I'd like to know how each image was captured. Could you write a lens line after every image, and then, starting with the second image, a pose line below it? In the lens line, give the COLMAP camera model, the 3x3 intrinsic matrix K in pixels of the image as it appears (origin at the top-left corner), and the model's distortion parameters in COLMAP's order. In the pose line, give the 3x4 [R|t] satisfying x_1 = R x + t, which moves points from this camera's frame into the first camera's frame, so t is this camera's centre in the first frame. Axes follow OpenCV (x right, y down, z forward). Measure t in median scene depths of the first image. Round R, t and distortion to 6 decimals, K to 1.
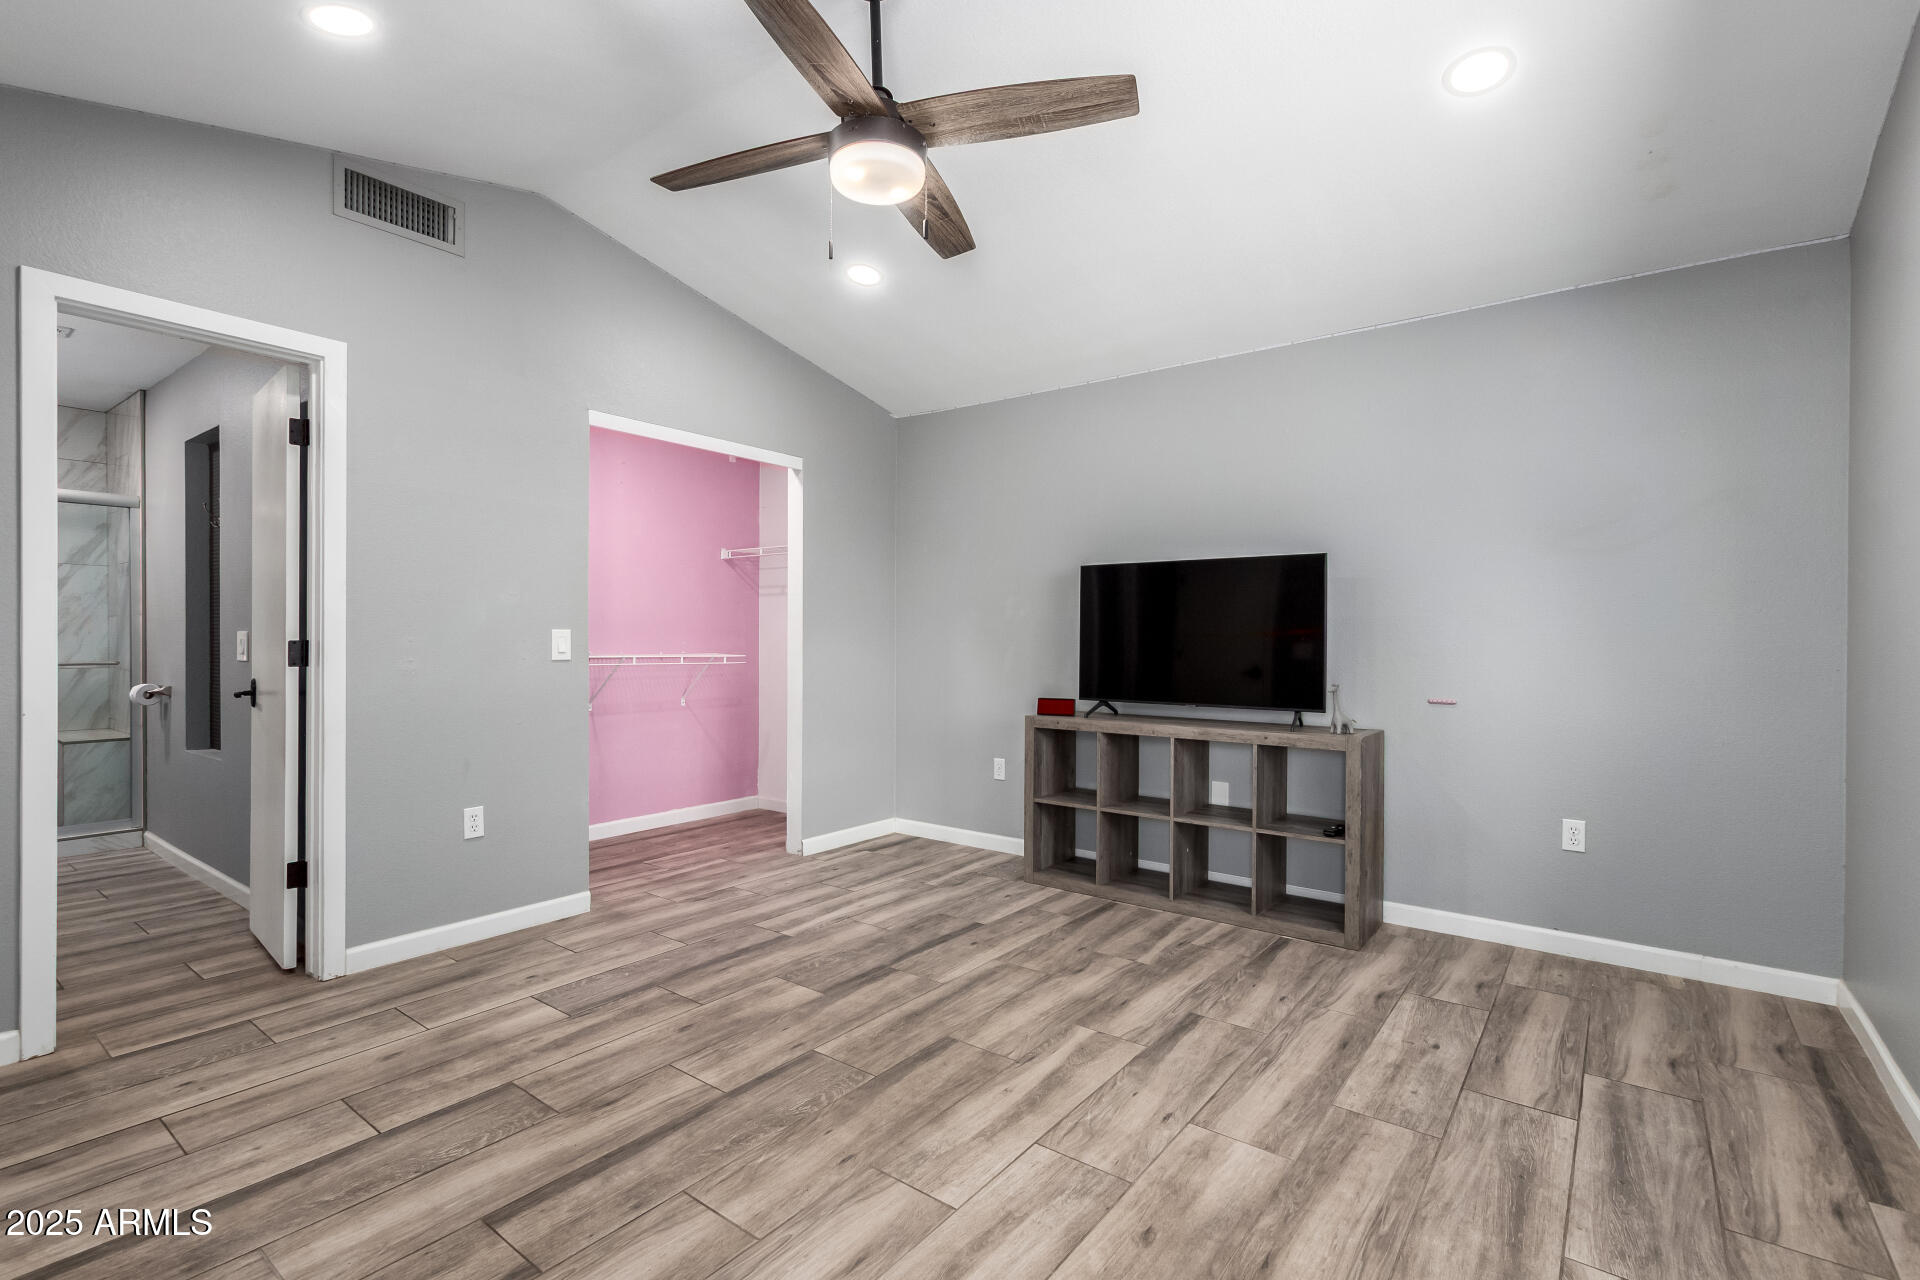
lens RADIAL K [[872.8, 0, 961.4], [0, 872.8, 630.3], [0, 0, 1]] dist [0.008323, -0.006150]
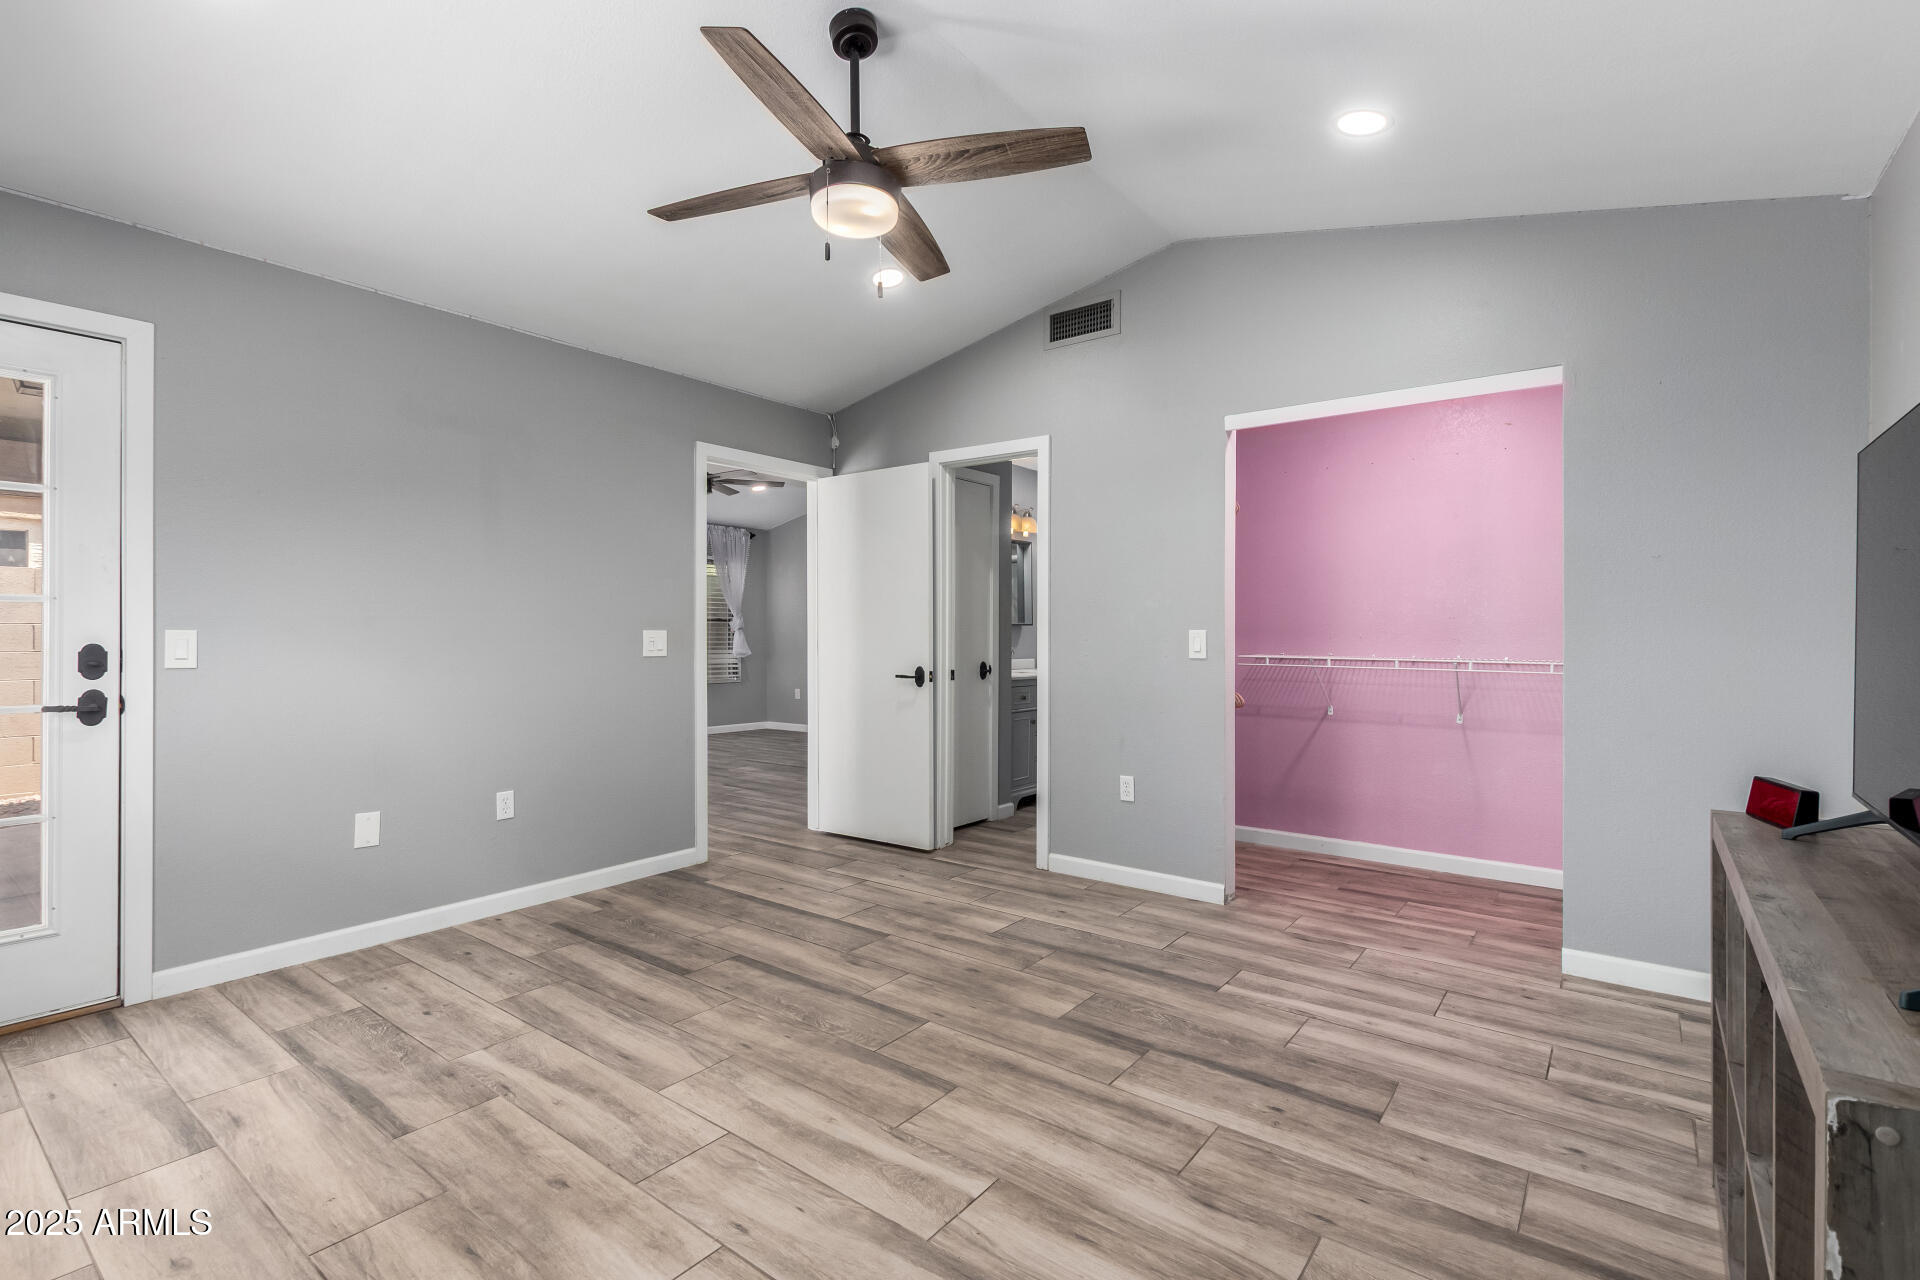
lens RADIAL K [[872.8, 0, 961.4], [0, 872.8, 630.3], [0, 0, 1]] dist [0.008323, -0.006150]
pose [[-0.006442, -0.009940, -0.999930, 0.756031], [0.005963, 0.999932, -0.009978, 0.009347], [0.999961, -0.006027, -0.006382, 0.874402]]
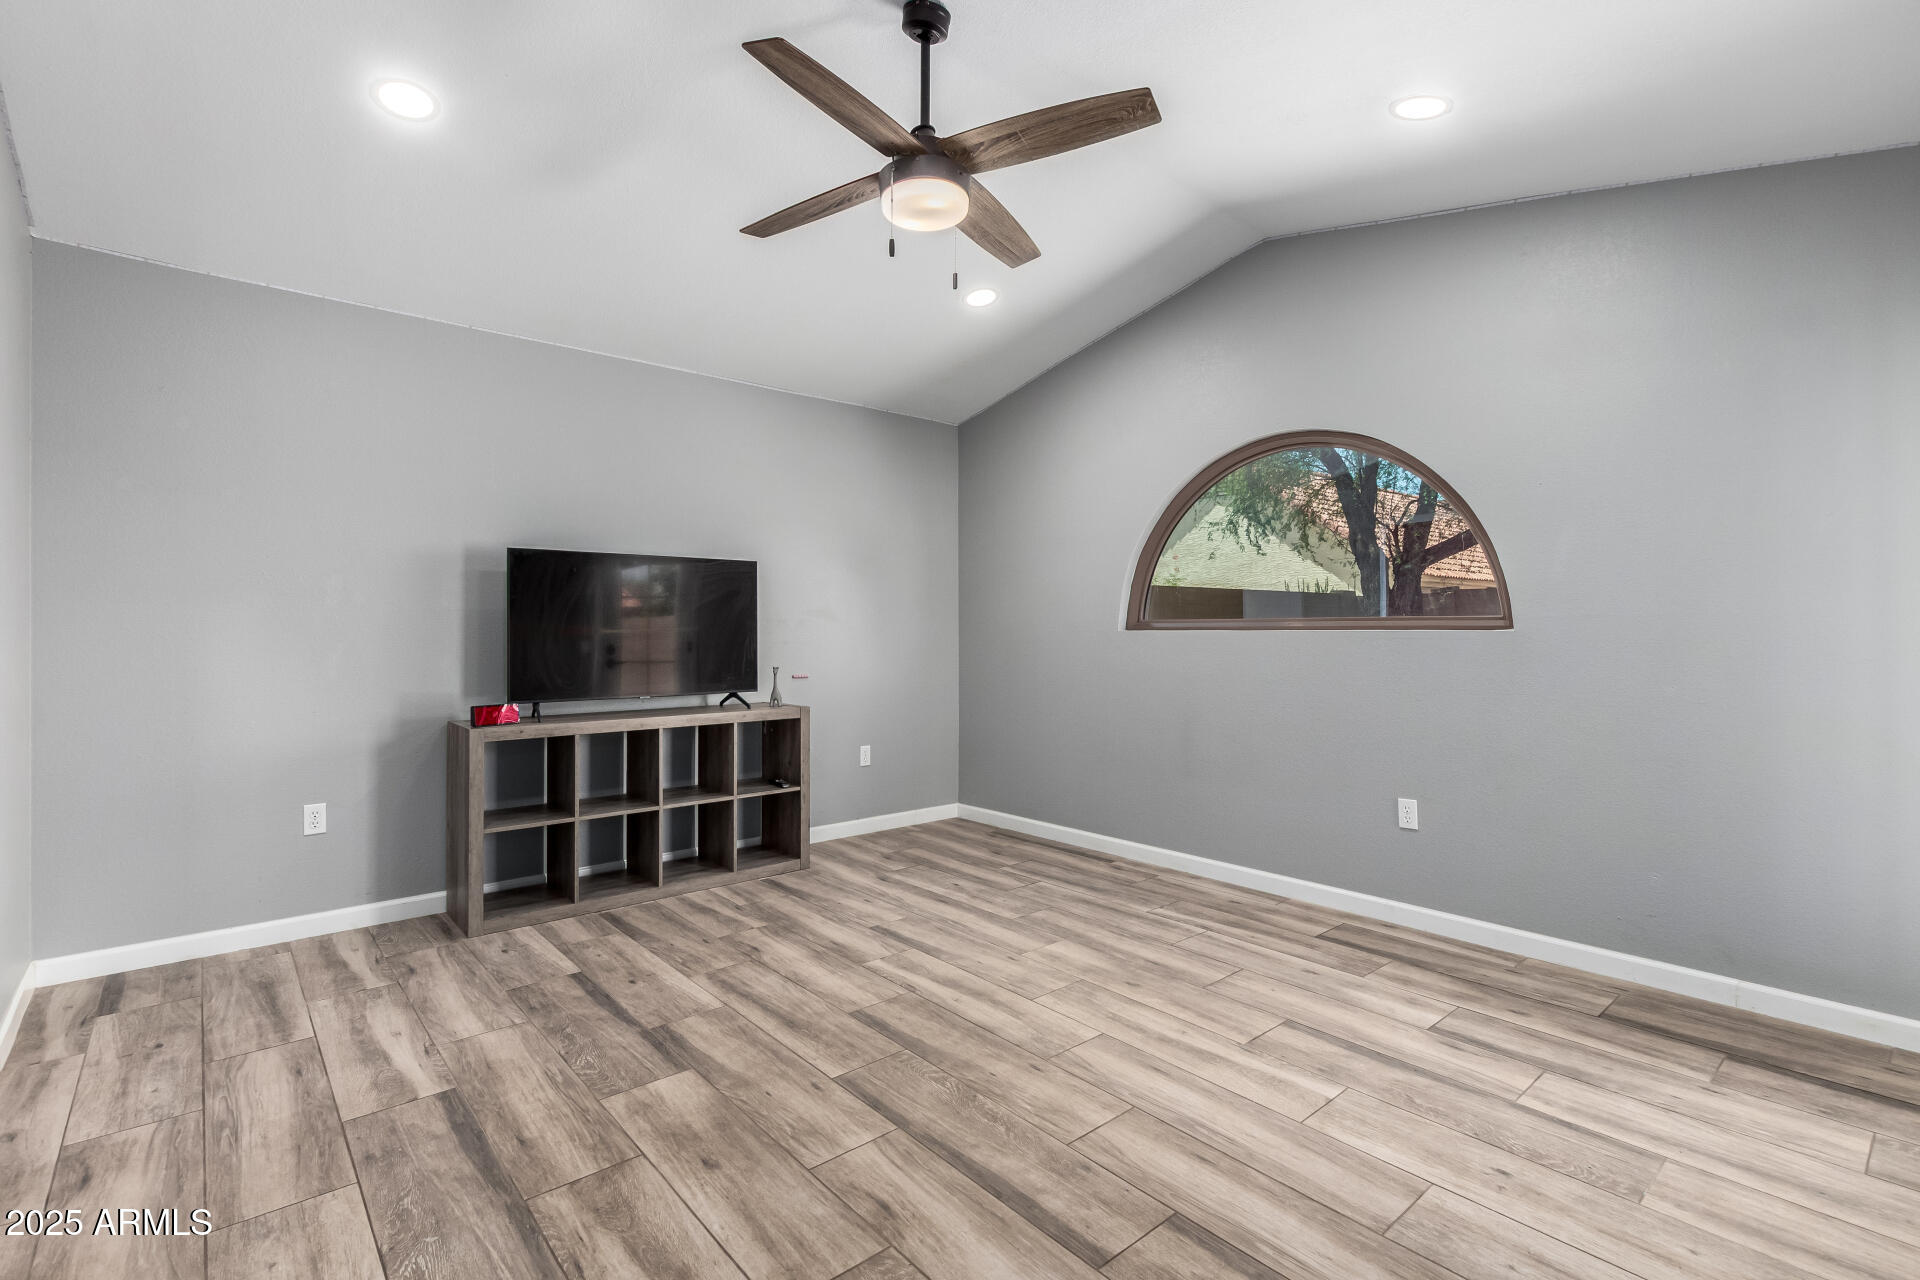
lens RADIAL K [[872.8, 0, 961.4], [0, 872.8, 630.3], [0, 0, 1]] dist [0.008323, -0.006150]
pose [[0.209629, -0.006933, 0.977757, -0.871141], [-0.005662, 0.999949, 0.008304, -0.003246], [-0.977765, -0.007277, 0.209579, 0.562817]]
